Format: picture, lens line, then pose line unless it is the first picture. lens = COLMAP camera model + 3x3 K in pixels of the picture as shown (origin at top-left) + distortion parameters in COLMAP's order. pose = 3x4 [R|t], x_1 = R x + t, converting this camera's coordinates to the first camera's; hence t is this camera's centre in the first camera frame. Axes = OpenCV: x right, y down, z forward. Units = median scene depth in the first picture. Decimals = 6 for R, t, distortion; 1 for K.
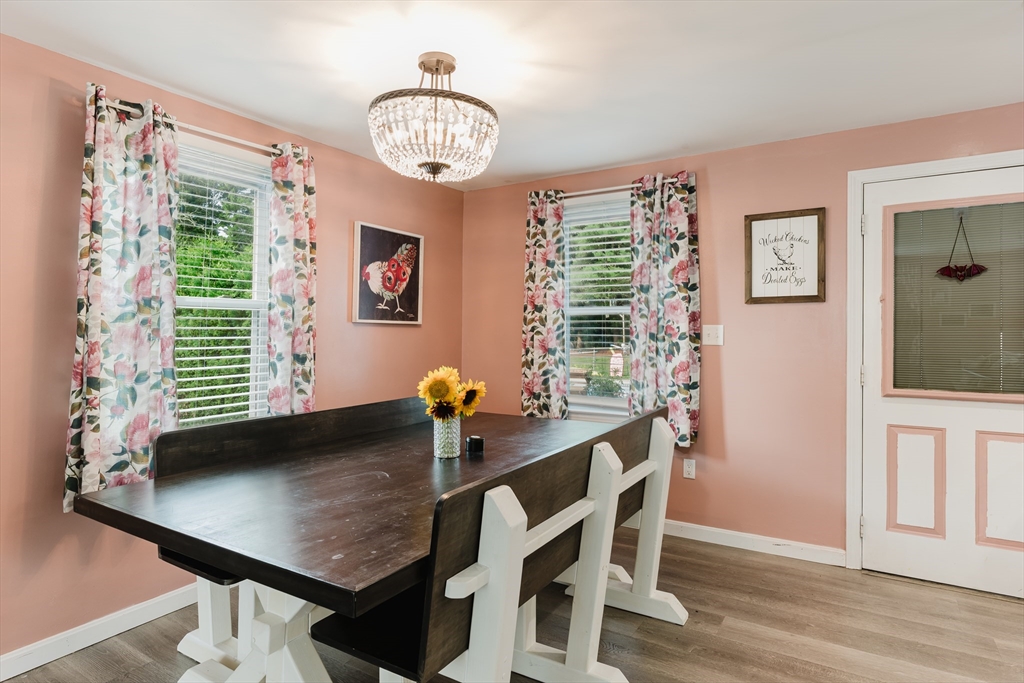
lens RADIAL K [[581.9, 0, 505.6], [0, 581.9, 329.1], [0, 0, 1]] dist [-0.000043, 0.000206]
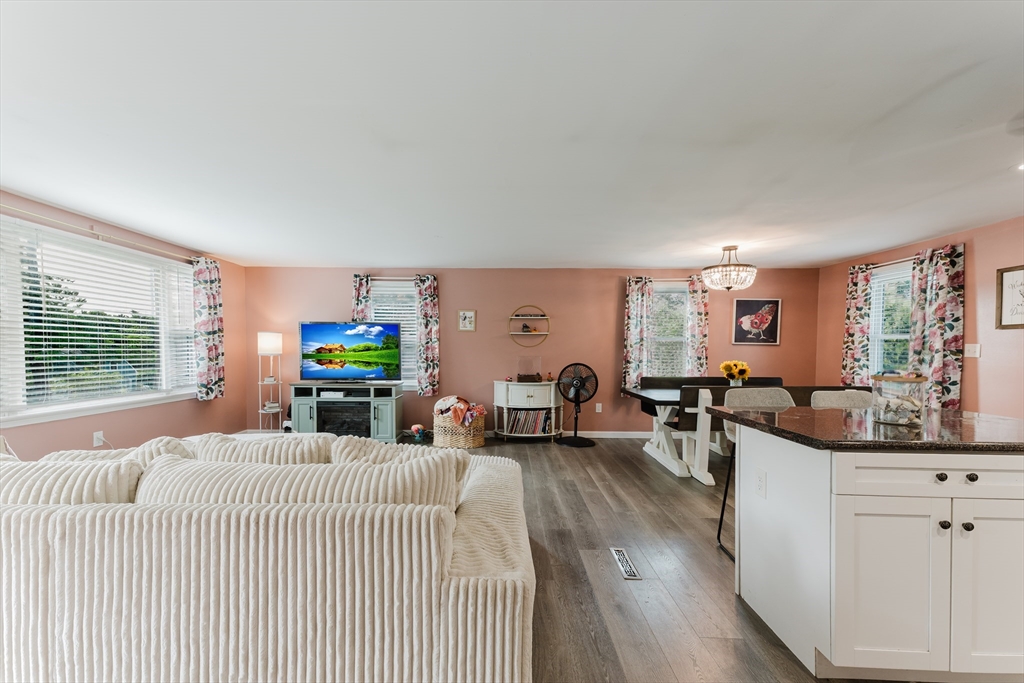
lens RADIAL K [[413.1, 0, 495.7], [0, 413.1, 334.5], [0, 0, 1]] dist [-0.000258, -0.000014]
pose [[0.515725, -0.025883, -0.856363, 0.600775], [-0.002859, 0.999486, -0.031930, 0.005203], [0.856749, 0.018915, 0.515386, -0.575581]]
